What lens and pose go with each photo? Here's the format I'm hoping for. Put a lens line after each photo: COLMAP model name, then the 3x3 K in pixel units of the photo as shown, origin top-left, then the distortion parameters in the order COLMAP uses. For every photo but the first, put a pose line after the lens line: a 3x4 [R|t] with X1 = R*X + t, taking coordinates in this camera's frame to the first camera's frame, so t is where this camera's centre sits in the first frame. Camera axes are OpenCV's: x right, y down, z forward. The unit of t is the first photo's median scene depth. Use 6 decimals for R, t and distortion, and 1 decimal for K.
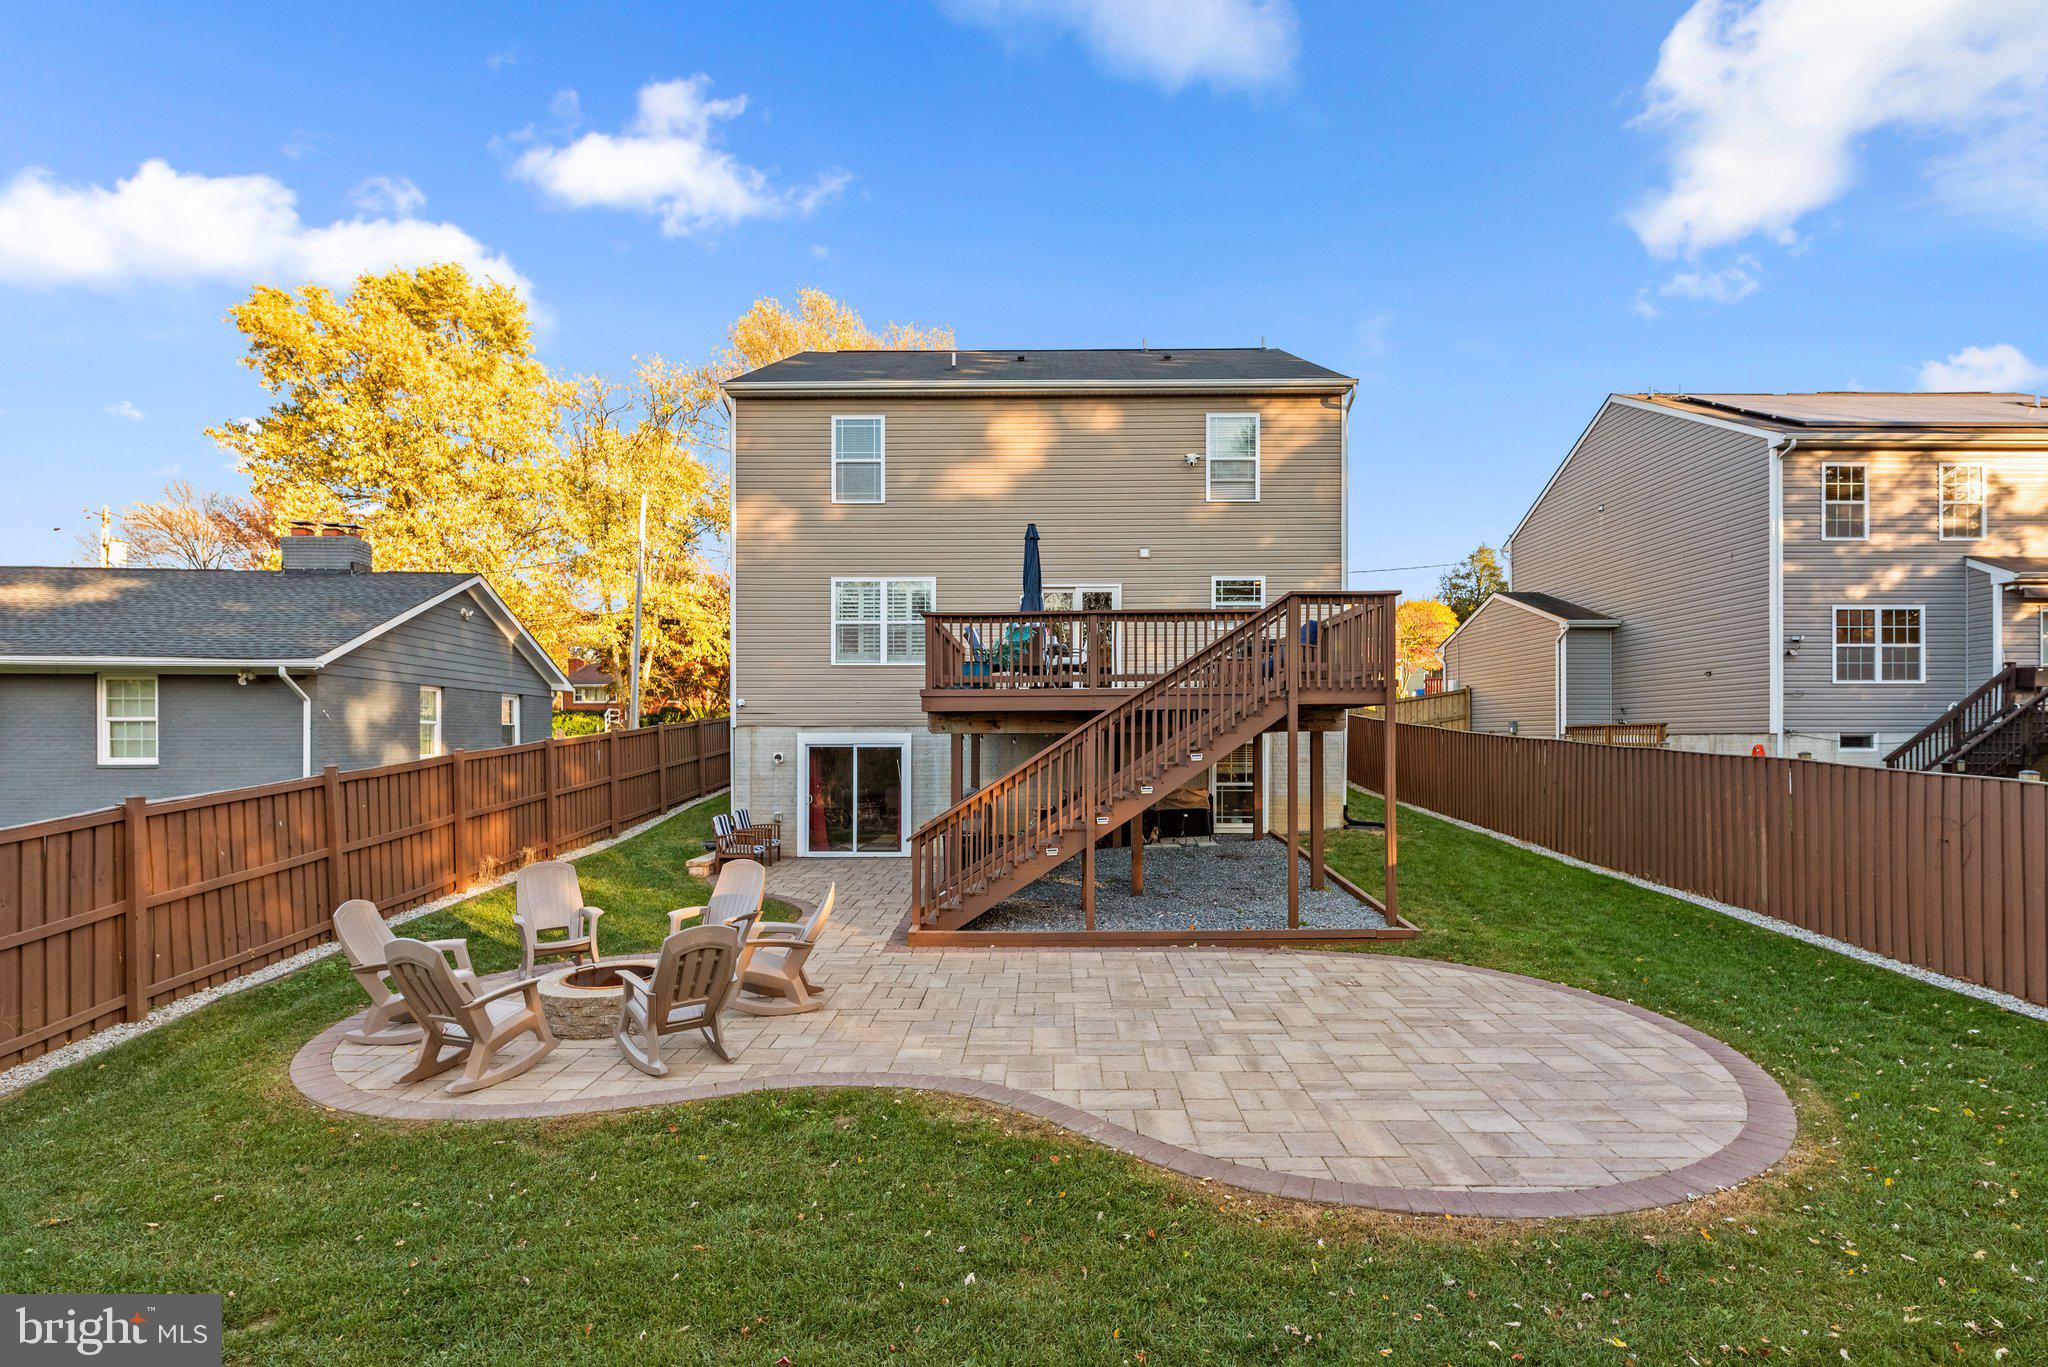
lens RADIAL K [[1002.1, 0, 1024.0], [0, 1002.1, 683.5], [0, 0, 1]] dist [0.001479, -0.000607]
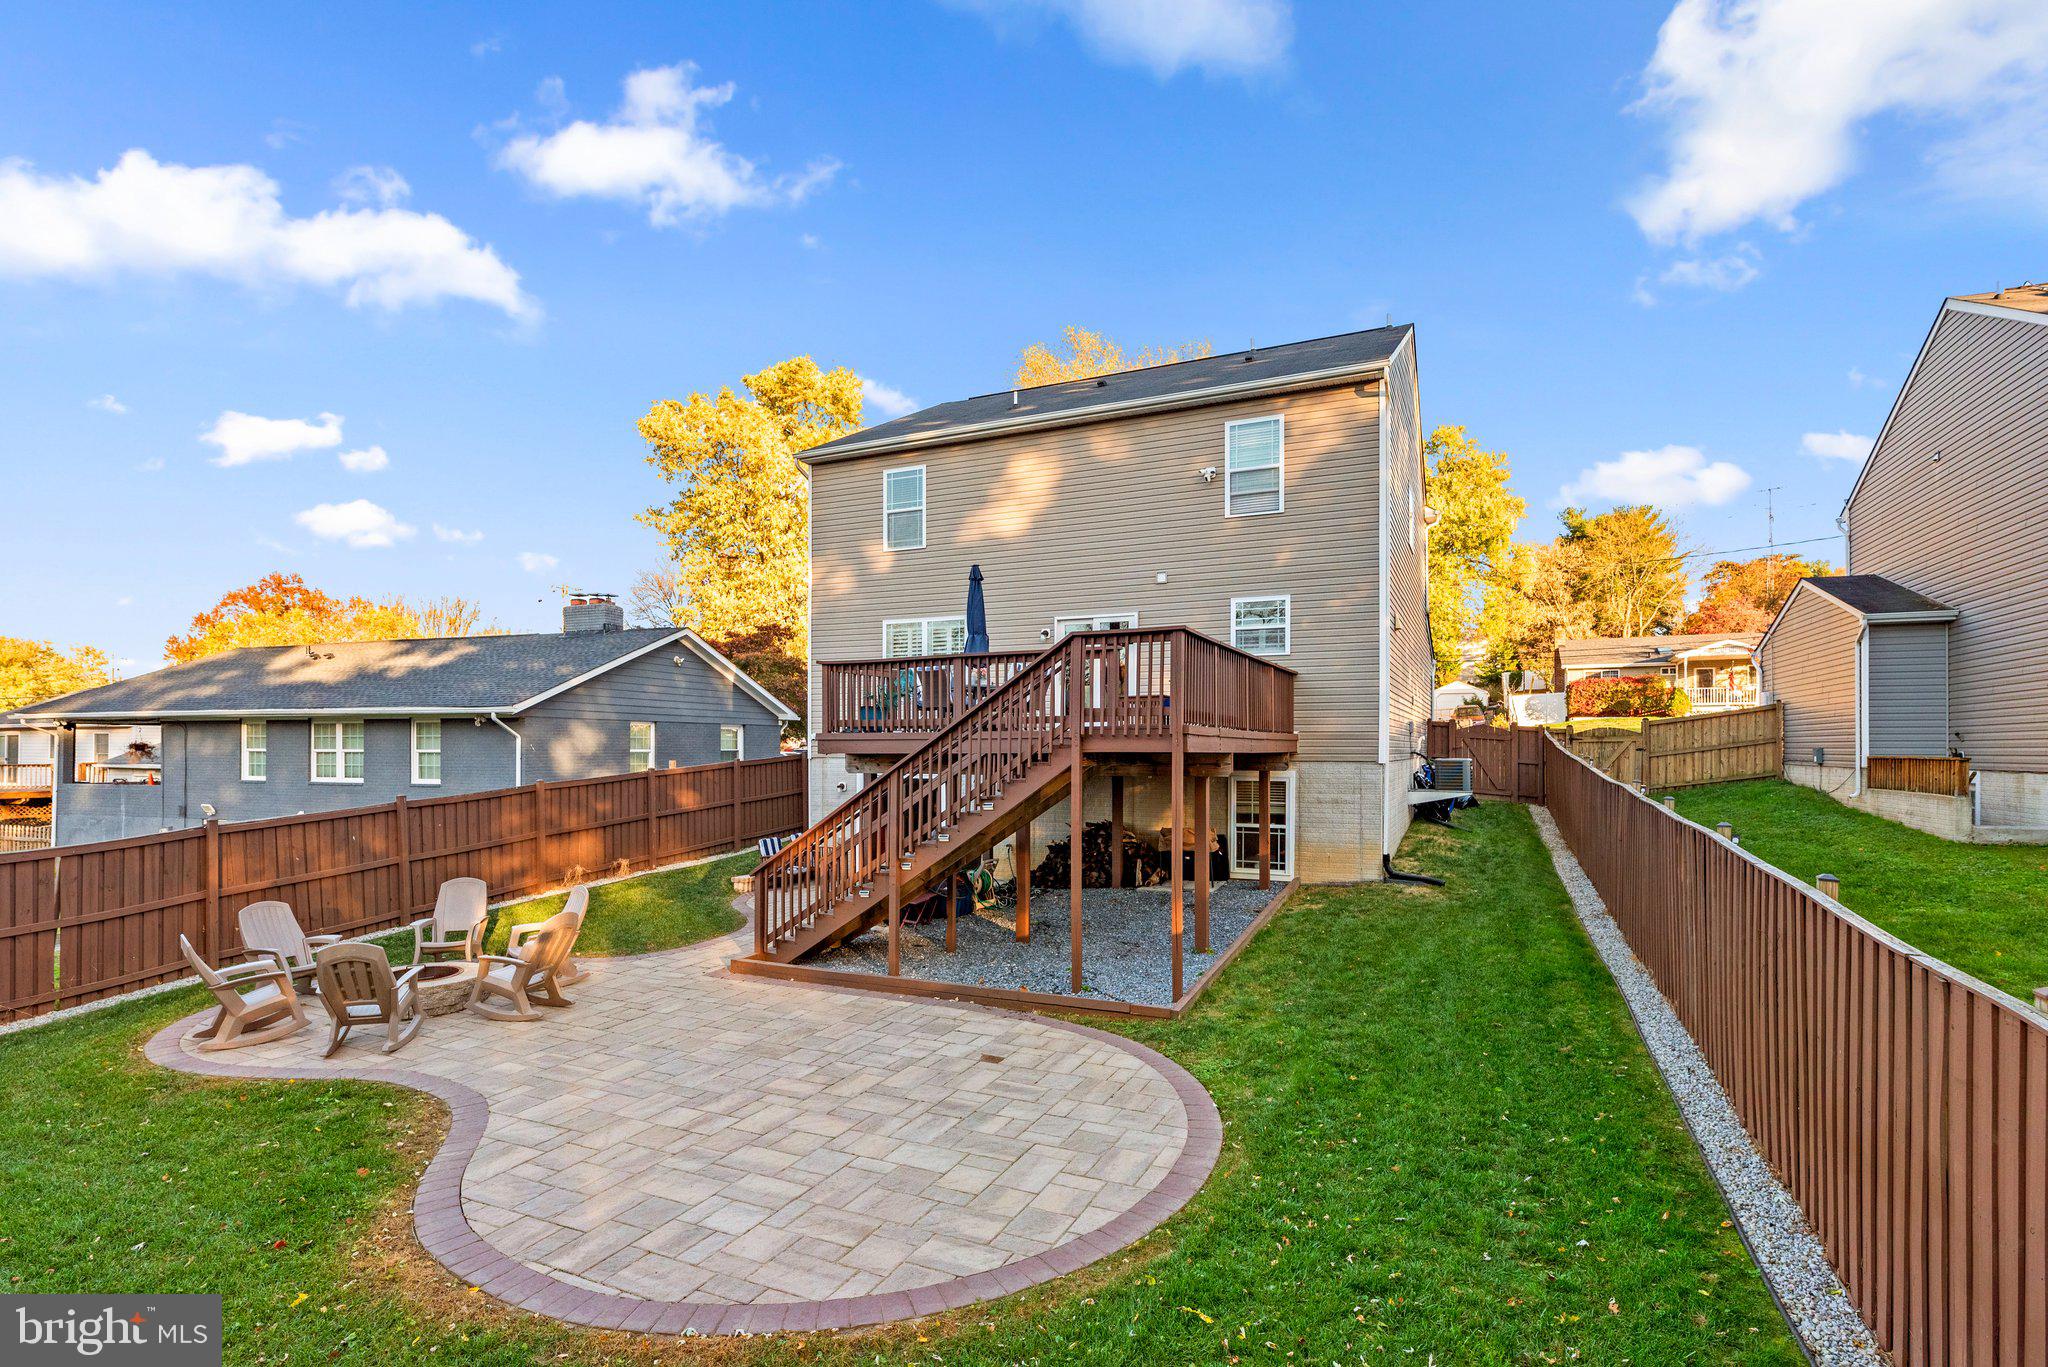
lens RADIAL K [[1002.1, 0, 1024.0], [0, 1002.1, 683.5], [0, 0, 1]] dist [0.001479, -0.000607]
pose [[0.905989, -0.023956, -0.422623, 0.490784], [0.020695, 0.999710, -0.012305, -0.026121], [0.422795, 0.002402, 0.906222, 0.103698]]
